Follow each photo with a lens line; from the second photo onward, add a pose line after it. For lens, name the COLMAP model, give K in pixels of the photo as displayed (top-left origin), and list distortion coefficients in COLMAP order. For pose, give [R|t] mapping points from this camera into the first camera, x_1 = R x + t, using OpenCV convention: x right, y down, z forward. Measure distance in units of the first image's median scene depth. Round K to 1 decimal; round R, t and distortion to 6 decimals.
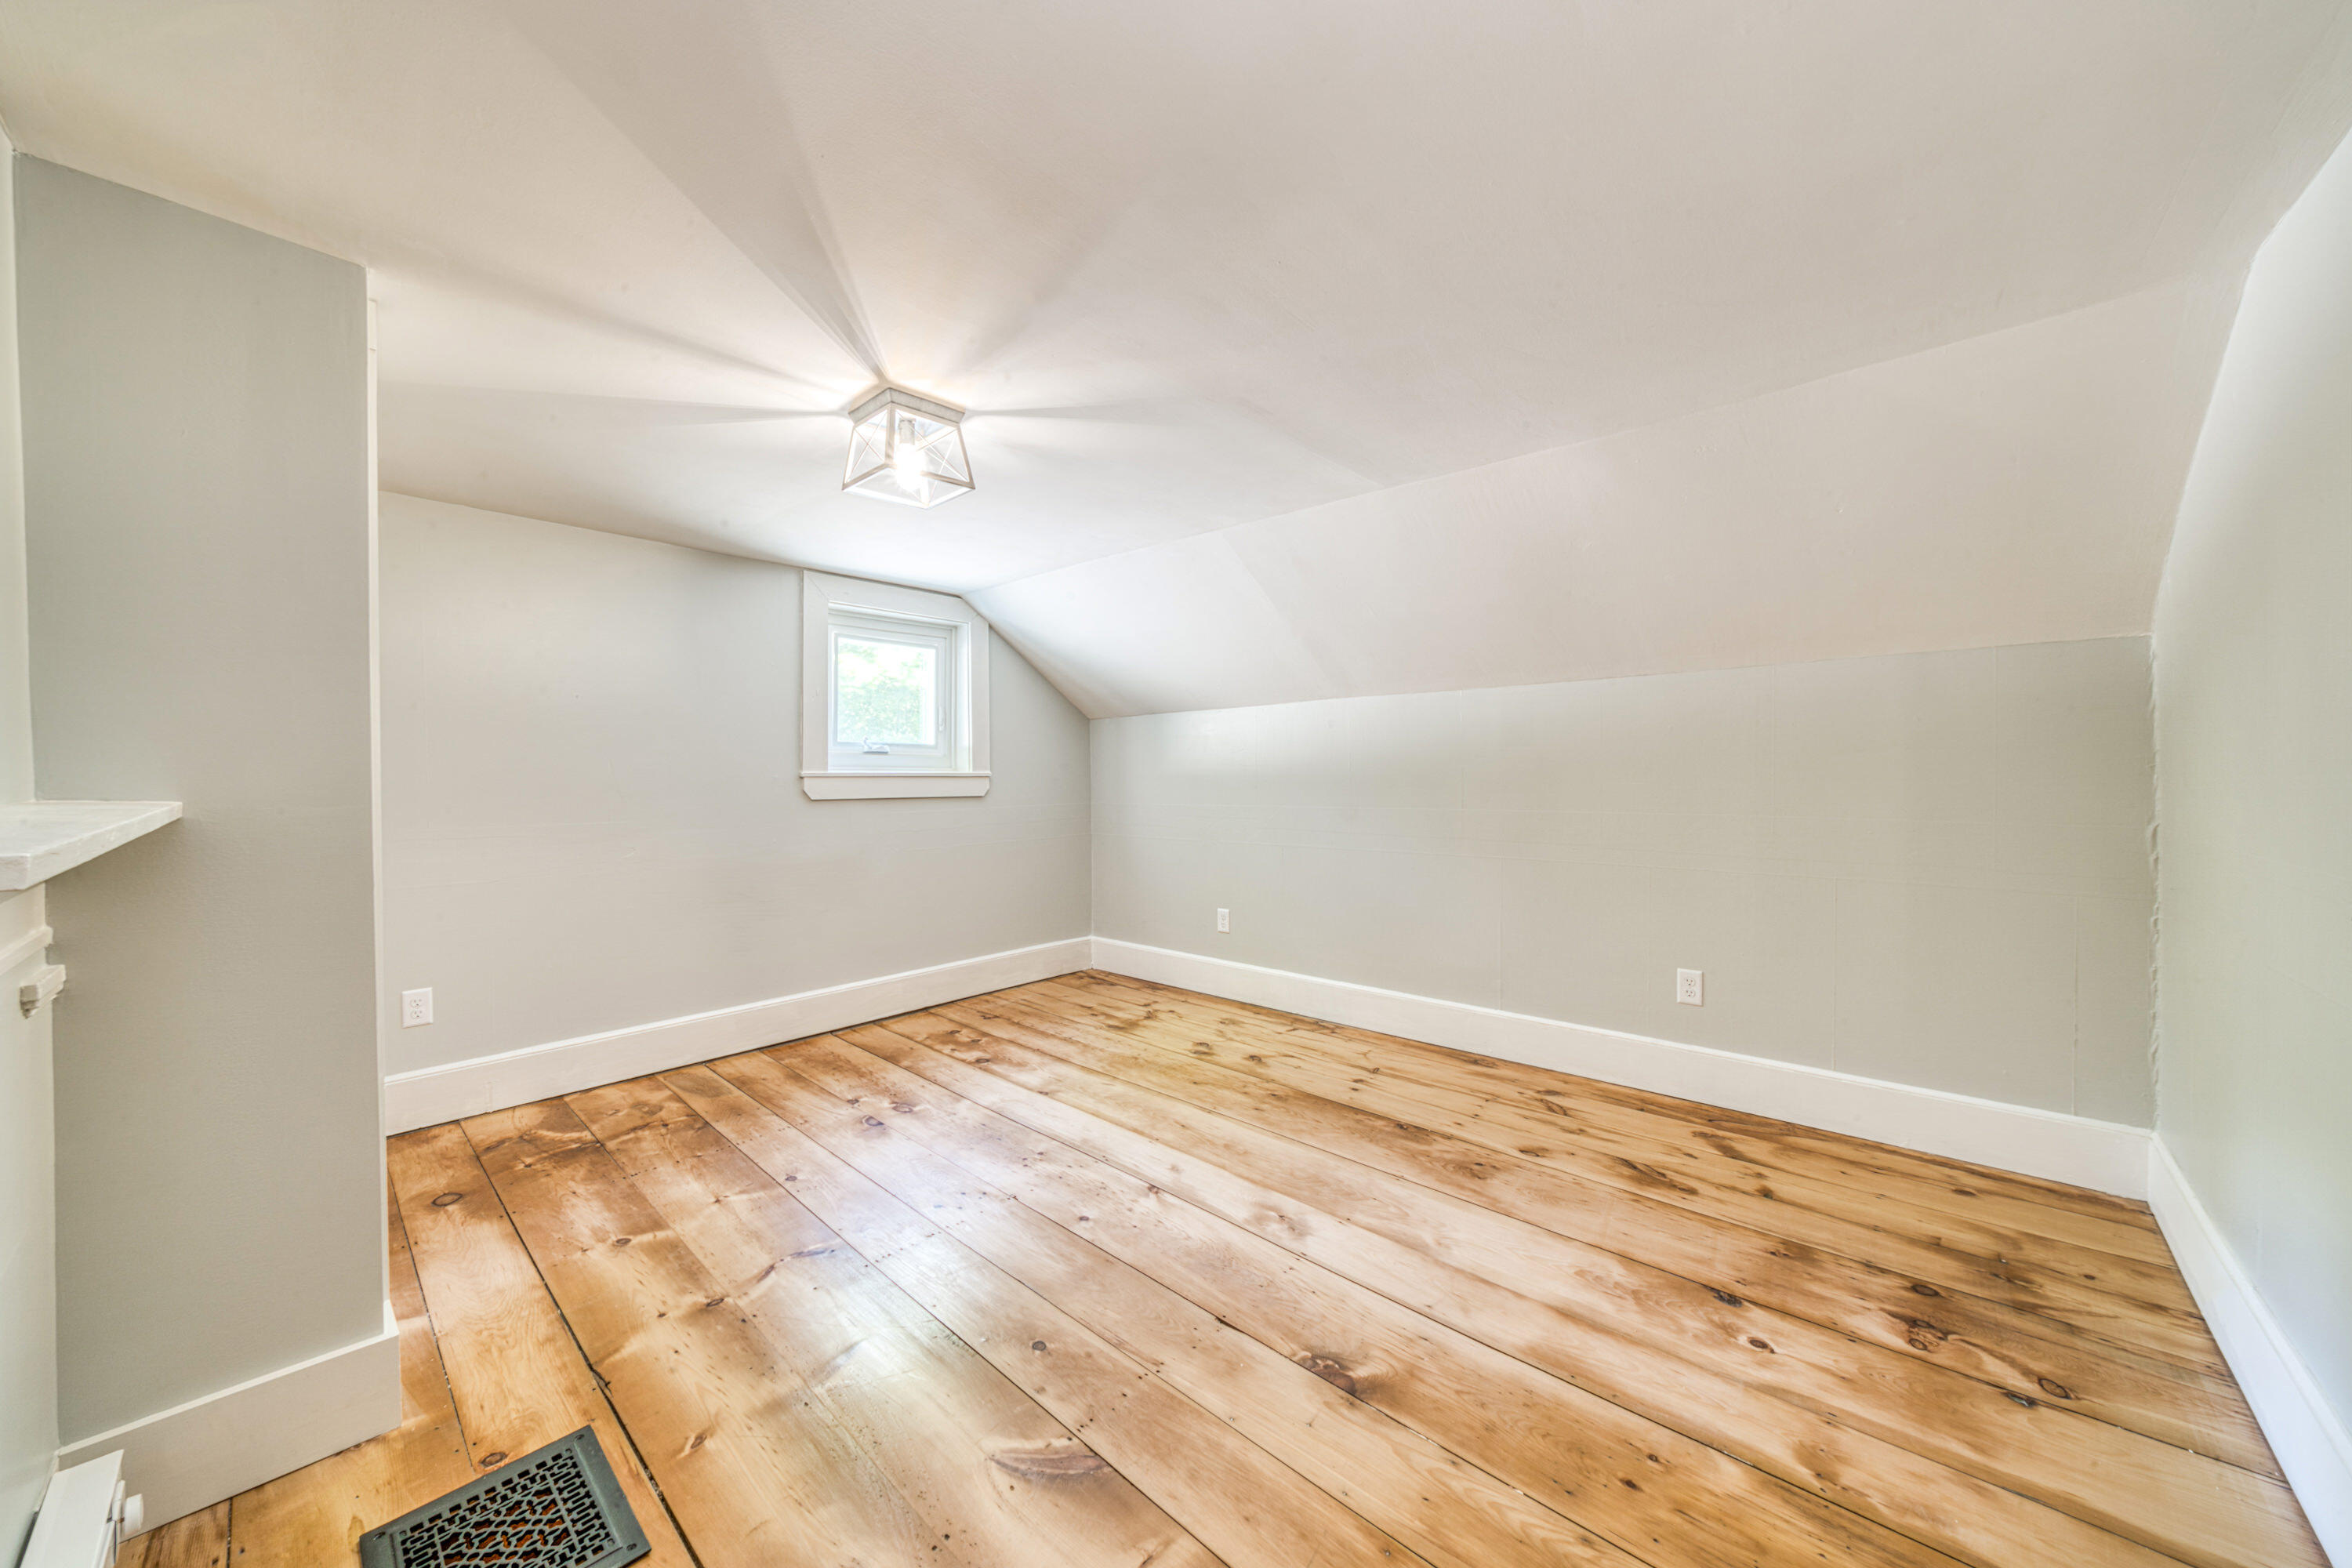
lens RADIAL K [[823.1, 0, 1149.3], [0, 823.1, 767.3], [0, 0, 1]] dist [-0.006656, 0.000106]
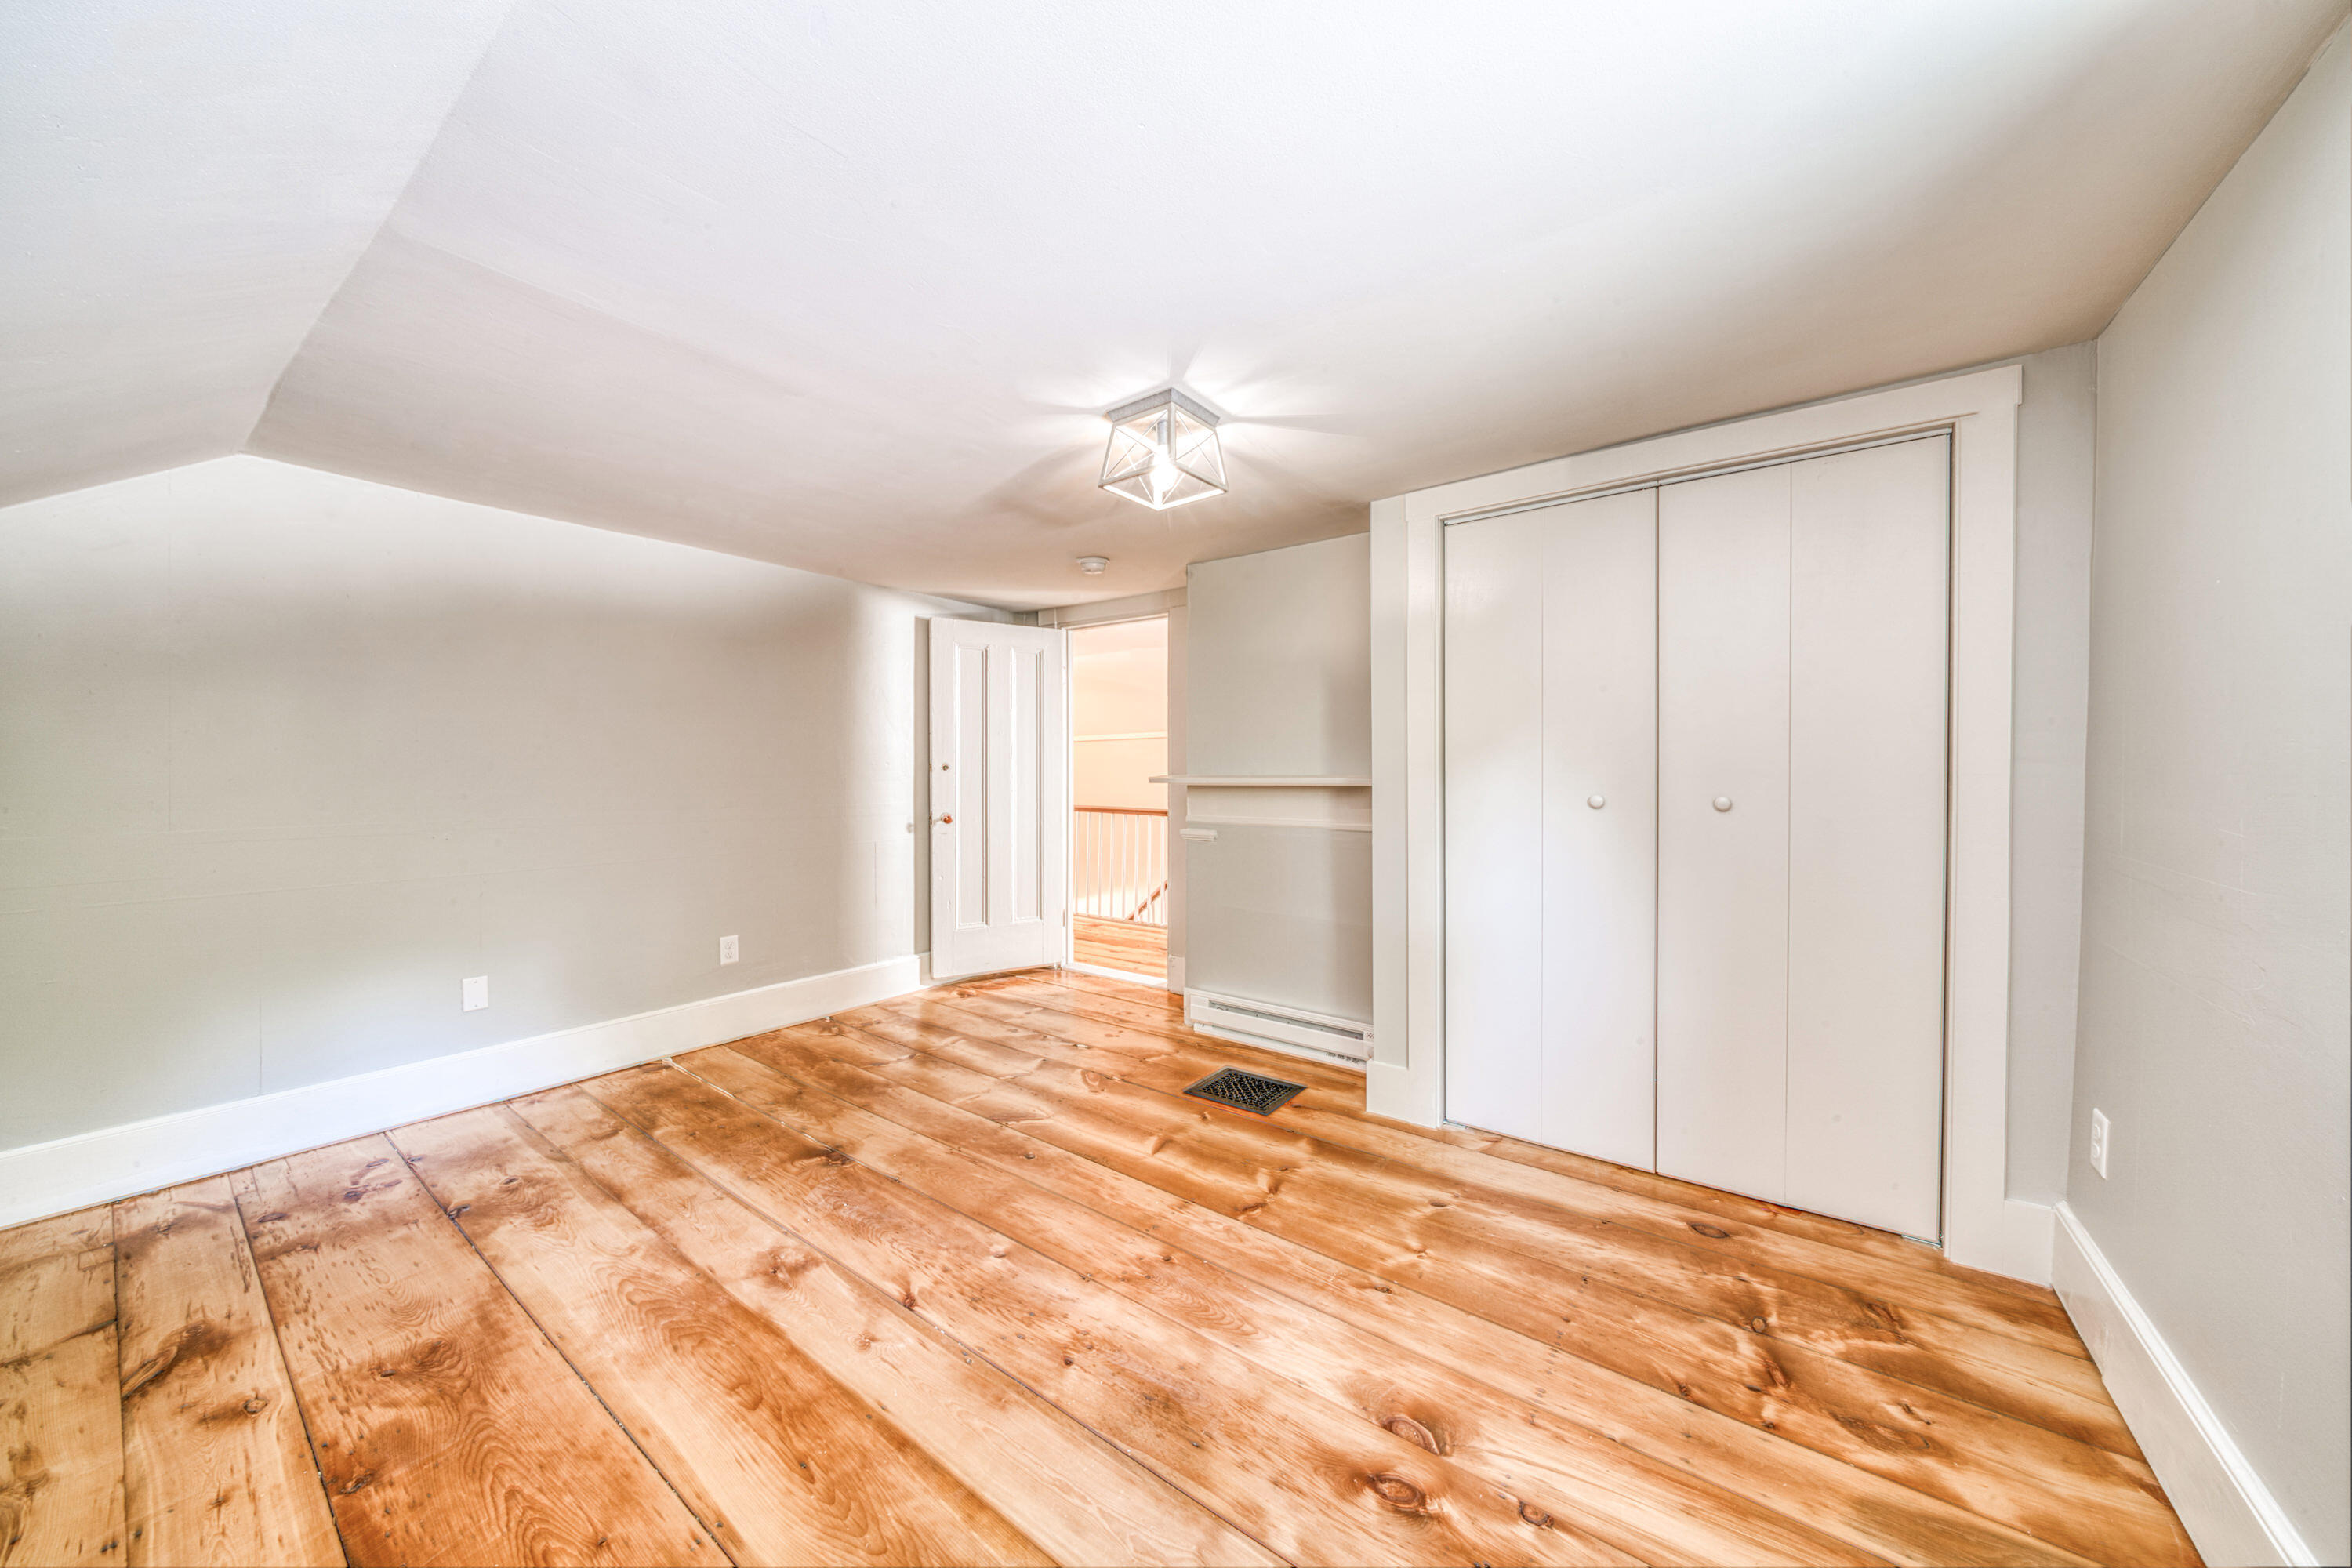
lens RADIAL K [[823.1, 0, 1149.3], [0, 823.1, 767.3], [0, 0, 1]] dist [-0.006656, 0.000106]
pose [[-0.994479, 0.010851, -0.104377, -0.151756], [0.010687, 0.999941, 0.002130, 0.004613], [0.104394, 0.001002, -0.994536, 1.874345]]
